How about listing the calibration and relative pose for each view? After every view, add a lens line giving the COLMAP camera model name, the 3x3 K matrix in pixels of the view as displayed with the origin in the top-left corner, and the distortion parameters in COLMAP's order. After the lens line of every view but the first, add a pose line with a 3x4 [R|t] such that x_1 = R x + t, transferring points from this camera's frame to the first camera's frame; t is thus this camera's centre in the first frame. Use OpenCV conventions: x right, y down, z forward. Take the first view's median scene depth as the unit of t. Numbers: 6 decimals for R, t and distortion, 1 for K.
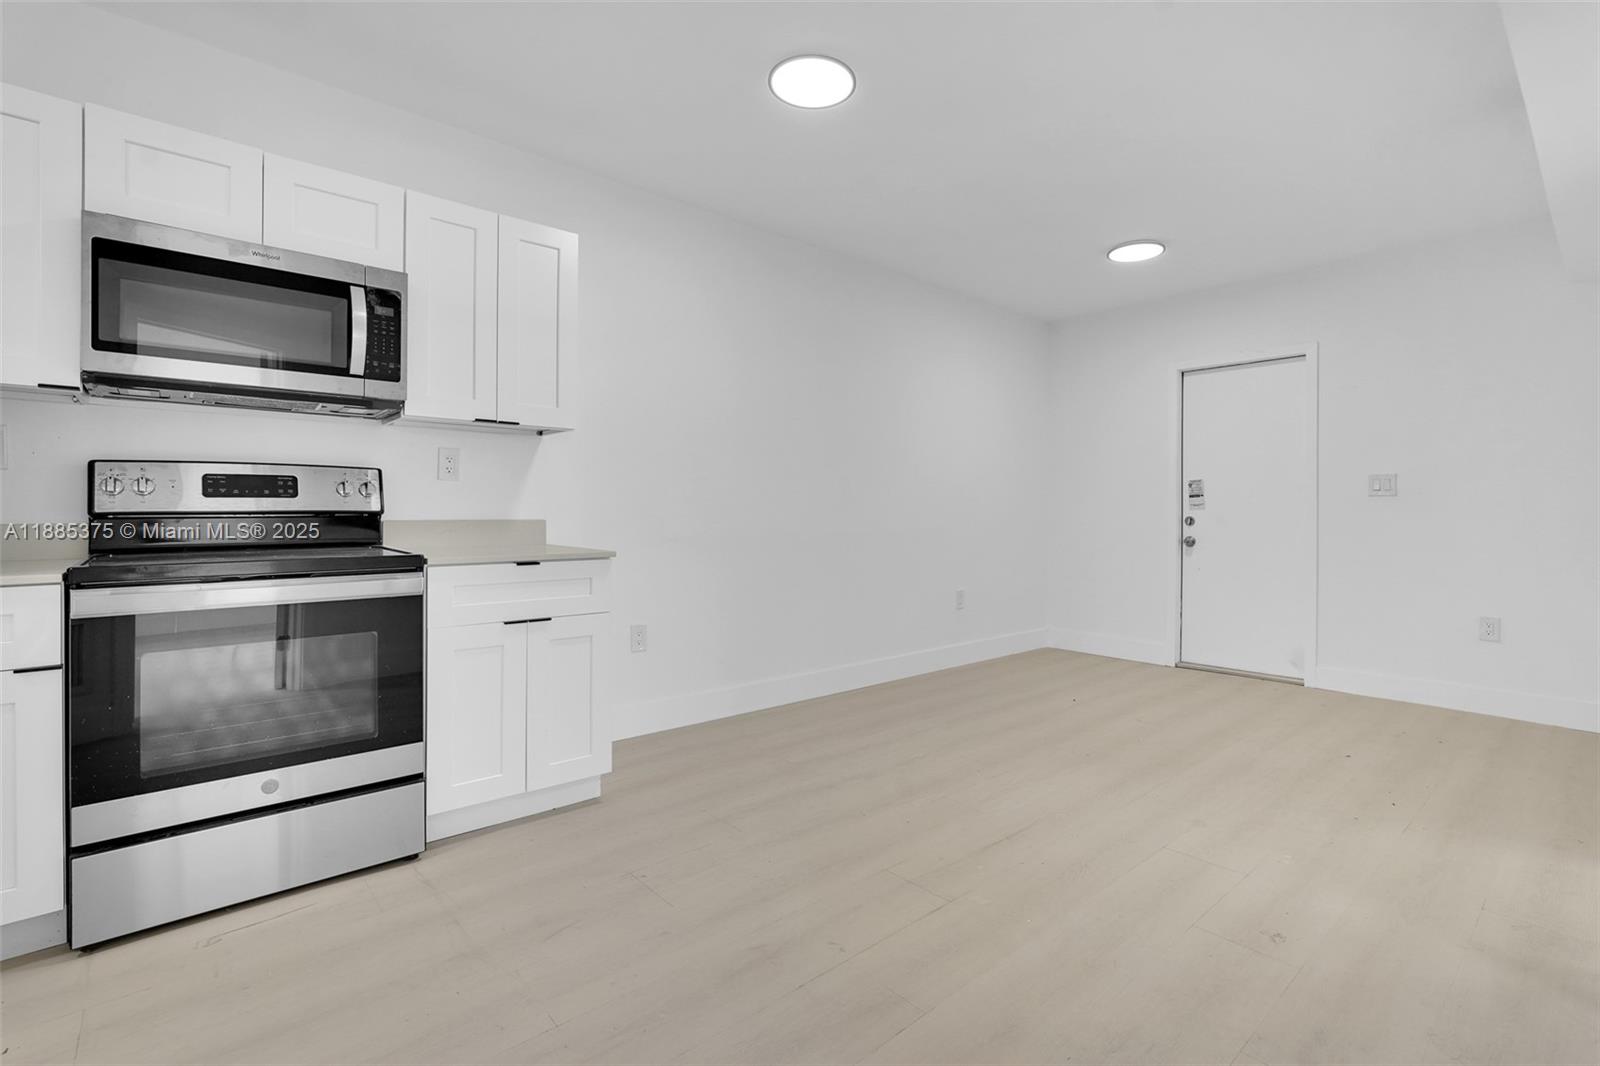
lens RADIAL K [[729.6, 0, 802.7], [0, 729.6, 519.4], [0, 0, 1]] dist [-0.015950, 0.000539]
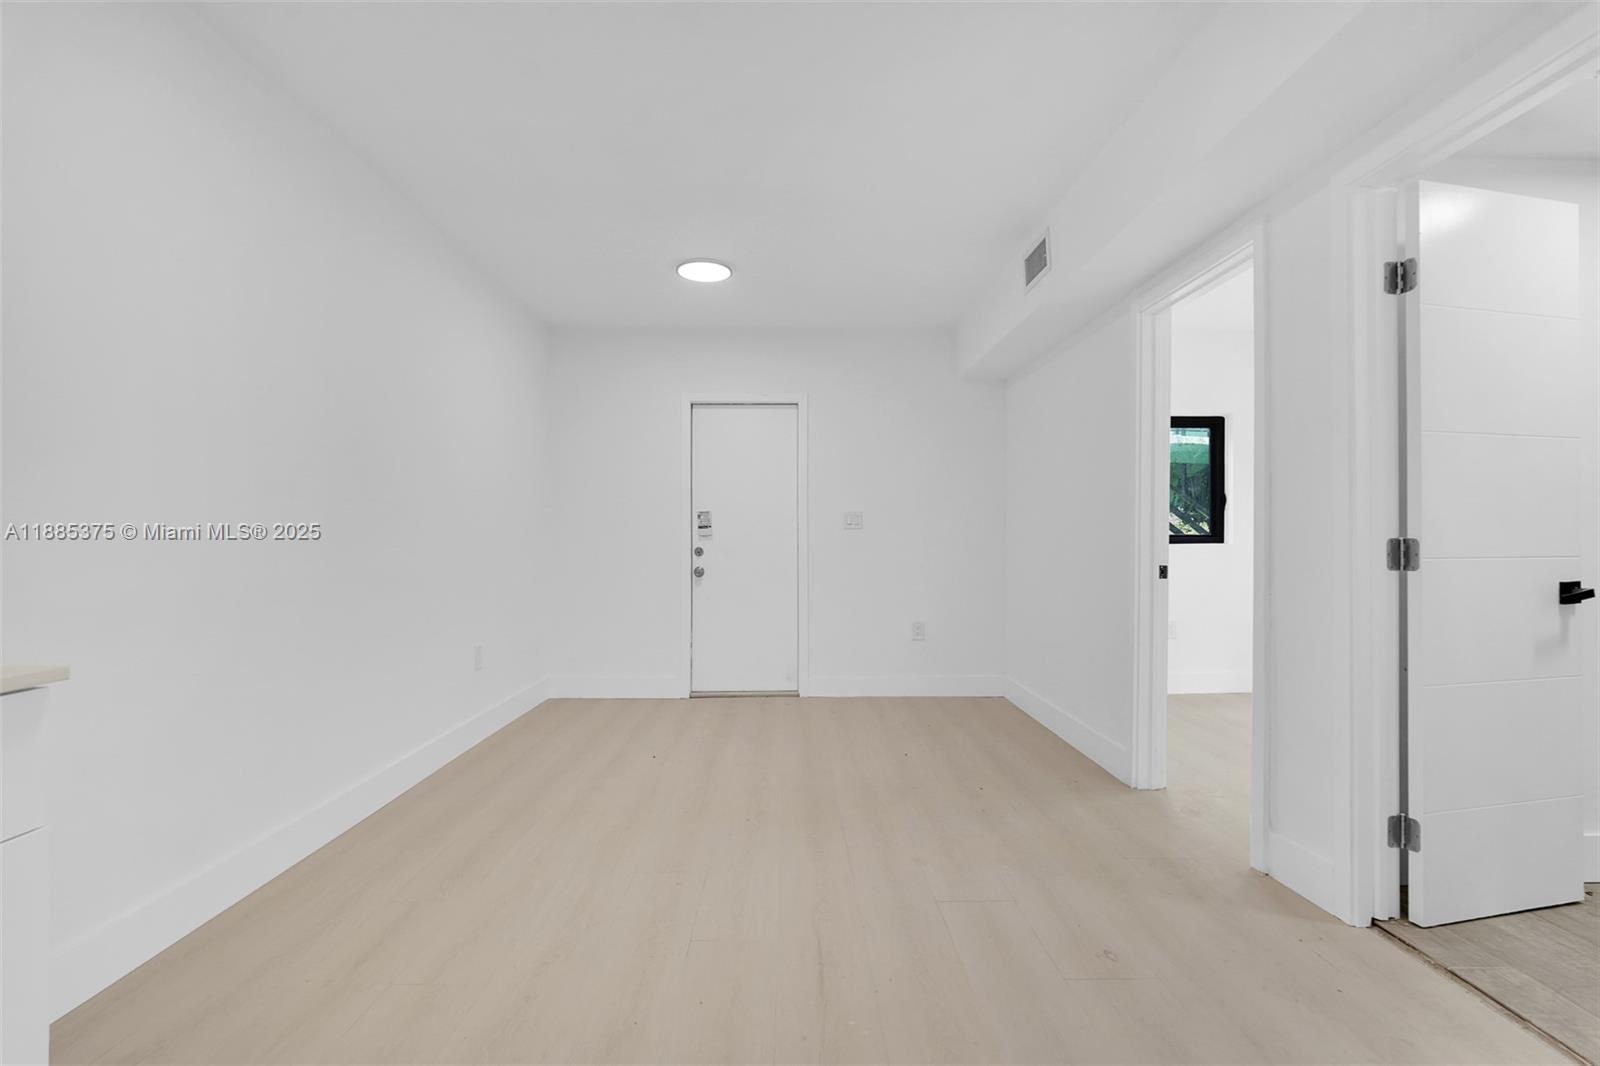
lens RADIAL K [[729.6, 0, 797.0], [0, 729.6, 535.5], [0, 0, 1]] dist [-0.015950, 0.000539]
pose [[0.660322, 0.000385, 0.750983, -0.142572], [0.010203, 0.999903, -0.009483, -0.009359], [-0.750914, 0.013925, 0.660254, 0.224465]]
